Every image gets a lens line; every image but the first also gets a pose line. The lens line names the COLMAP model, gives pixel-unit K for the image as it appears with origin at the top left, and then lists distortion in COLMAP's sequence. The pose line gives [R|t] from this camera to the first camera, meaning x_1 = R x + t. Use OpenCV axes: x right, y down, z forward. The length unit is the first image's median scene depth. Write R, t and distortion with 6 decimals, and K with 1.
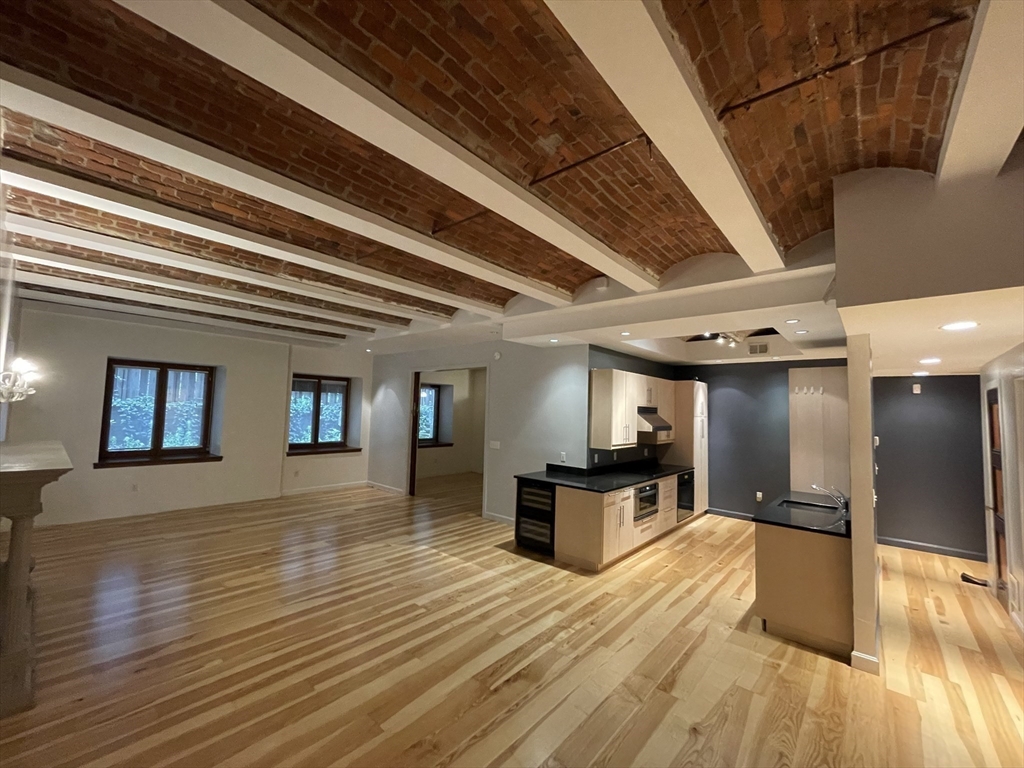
lens RADIAL K [[413.7, 0, 504.8], [0, 413.7, 382.3], [0, 0, 1]] dist [-0.002225, -0.000211]
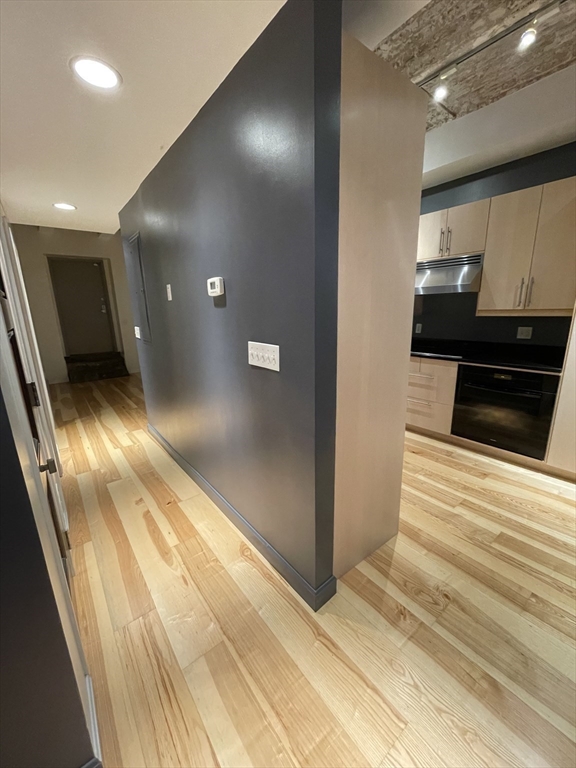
lens RADIAL K [[310.3, 0, 289.9], [0, 310.3, 383.0], [0, 0, 1]] dist [-0.002225, -0.000211]
pose [[-0.170623, 0.213686, -0.961887, 1.185533], [0.090232, 0.975488, 0.200702, 0.177098], [0.981196, -0.052549, -0.185723, 1.079661]]
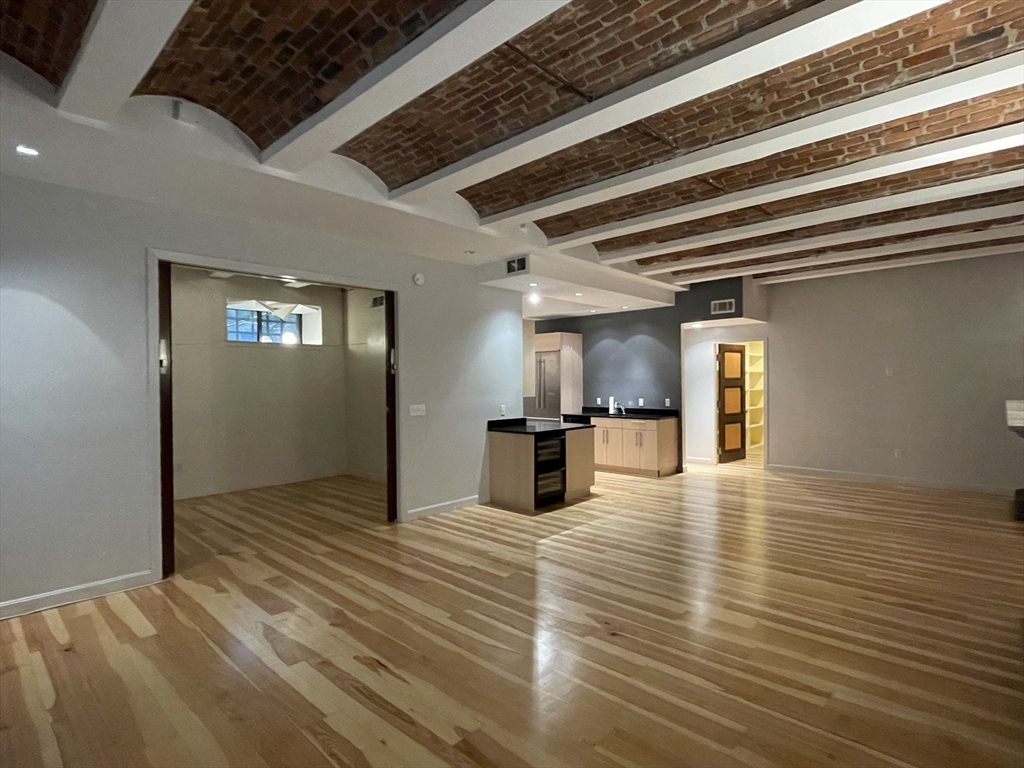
lens RADIAL K [[532.0, 0, 509.3], [0, 532.0, 384.6], [0, 0, 1]] dist [-0.001691, 0.000660]
pose [[0.033761, -0.041589, 0.998564, -1.241933], [-0.046355, 0.997993, 0.043133, 0.081646], [-0.998354, -0.047745, 0.031765, 1.127632]]
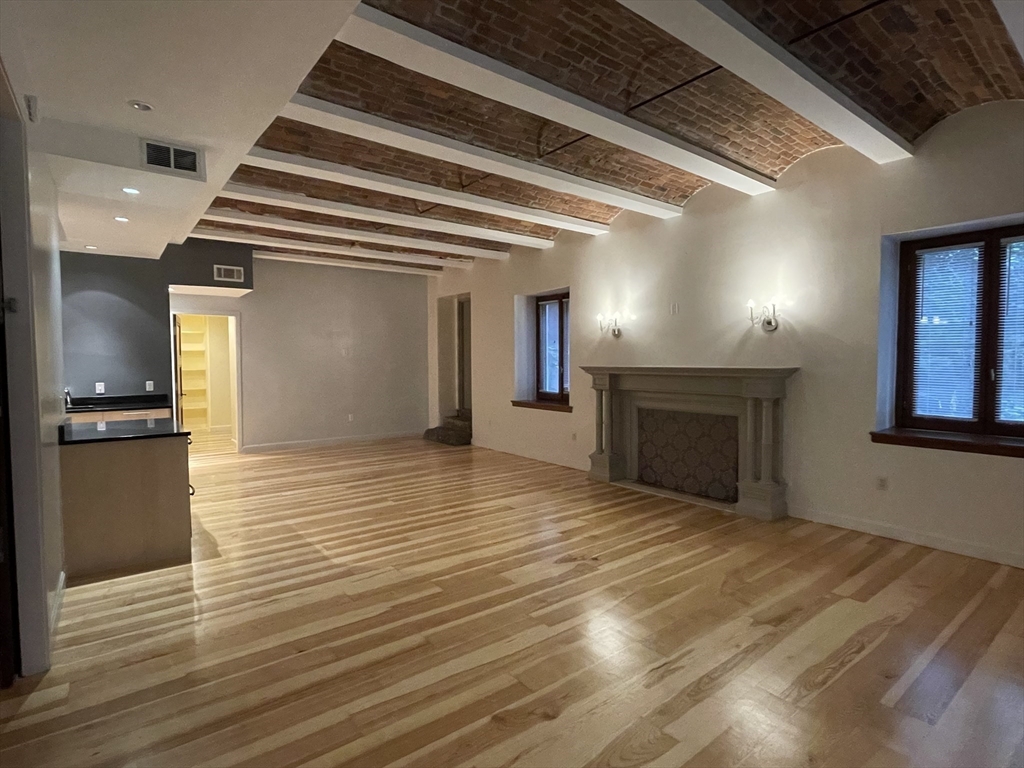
lens RADIAL K [[532.0, 0, 517.8], [0, 532.0, 381.3], [0, 0, 1]] dist [-0.001691, 0.000660]
pose [[-0.983969, -0.036004, 0.174665, -0.602645], [-0.038811, 0.999166, -0.012681, 0.162577], [-0.174063, -0.019257, -0.984546, 1.818808]]
